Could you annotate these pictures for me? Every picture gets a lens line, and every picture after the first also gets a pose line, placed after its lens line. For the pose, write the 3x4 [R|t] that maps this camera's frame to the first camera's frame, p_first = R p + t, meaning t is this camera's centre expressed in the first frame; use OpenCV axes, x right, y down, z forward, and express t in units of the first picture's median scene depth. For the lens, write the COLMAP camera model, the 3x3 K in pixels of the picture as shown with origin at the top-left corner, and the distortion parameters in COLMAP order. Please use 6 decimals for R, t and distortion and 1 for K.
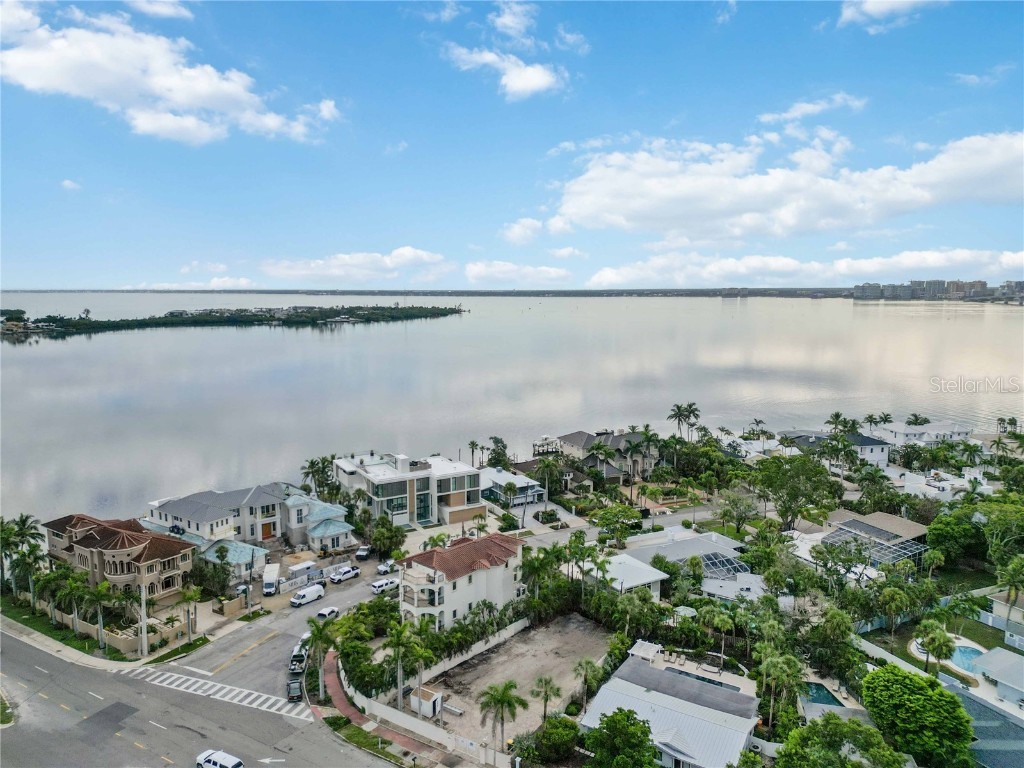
lens RADIAL K [[712.7, 0, 509.3], [0, 712.7, 382.2], [0, 0, 1]] dist [0.073916, -0.063921]
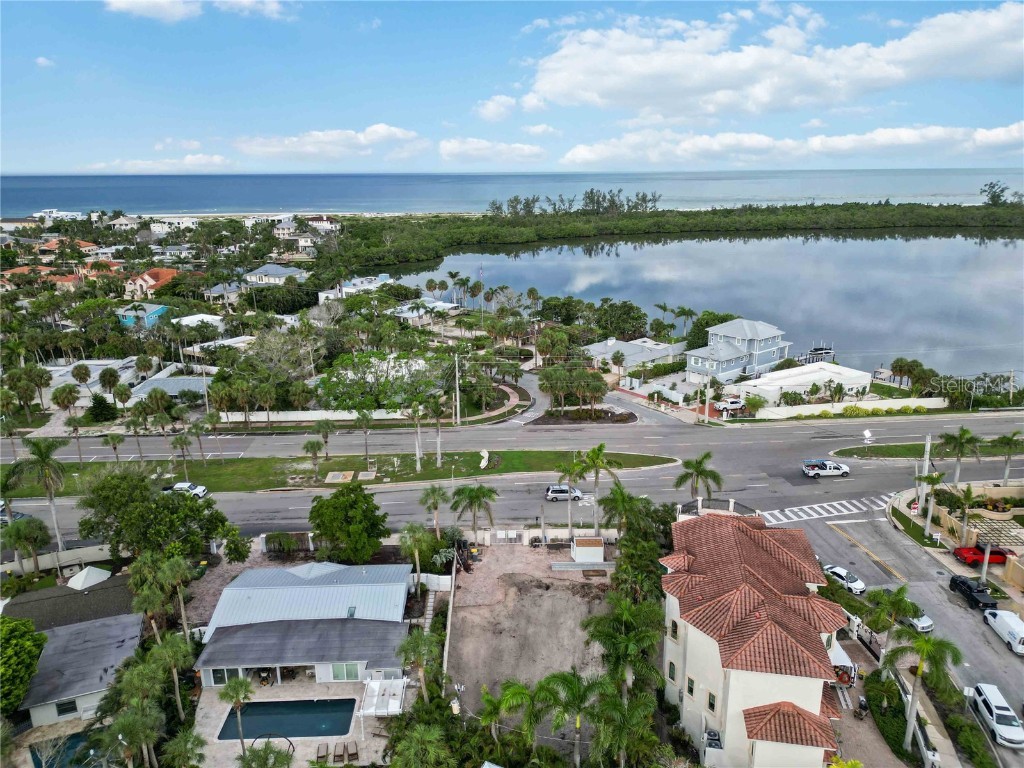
lens RADIAL K [[712.7, 0, 509.7], [0, 712.7, 376.7], [0, 0, 1]] dist [0.073916, -0.063921]
pose [[-0.835259, 0.161626, -0.525566, 0.301873], [-0.059825, 0.923436, 0.379060, -0.068987], [0.546593, 0.348055, -0.761639, 1.161315]]
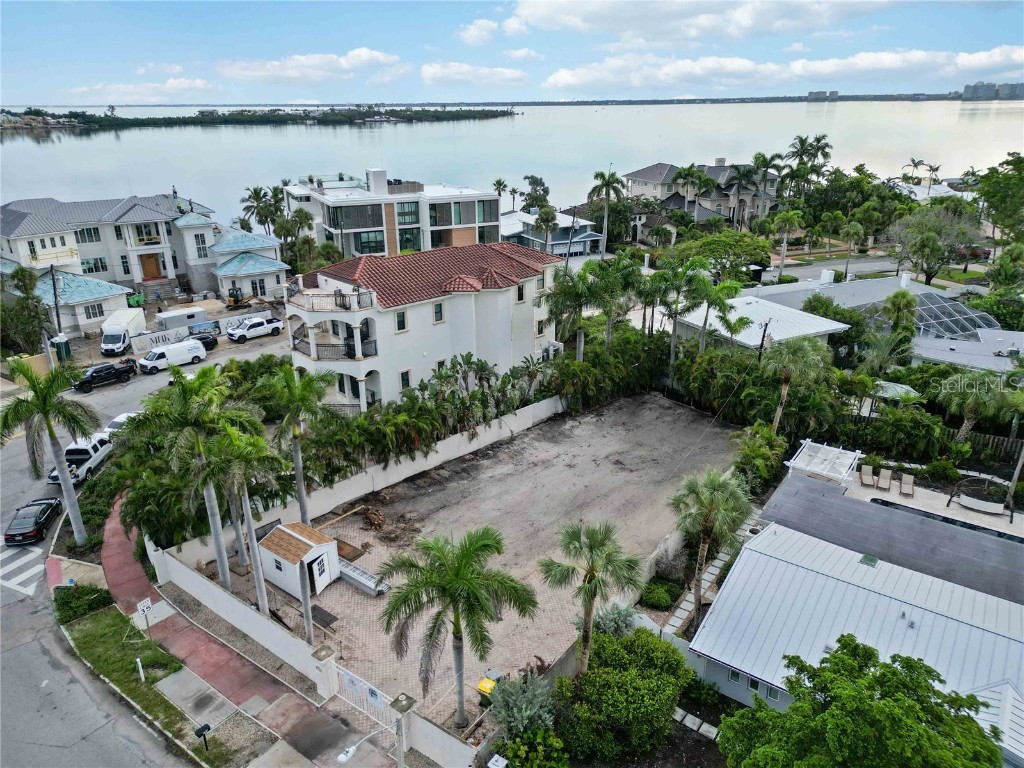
lens RADIAL K [[712.7, 0, 509.4], [0, 712.7, 382.4], [0, 0, 1]] dist [0.073916, -0.063921]
pose [[0.996993, 0.020409, -0.074756, 0.024685], [-0.002008, 0.971174, 0.238362, 0.183706], [0.077466, -0.237495, 0.968295, 0.475458]]
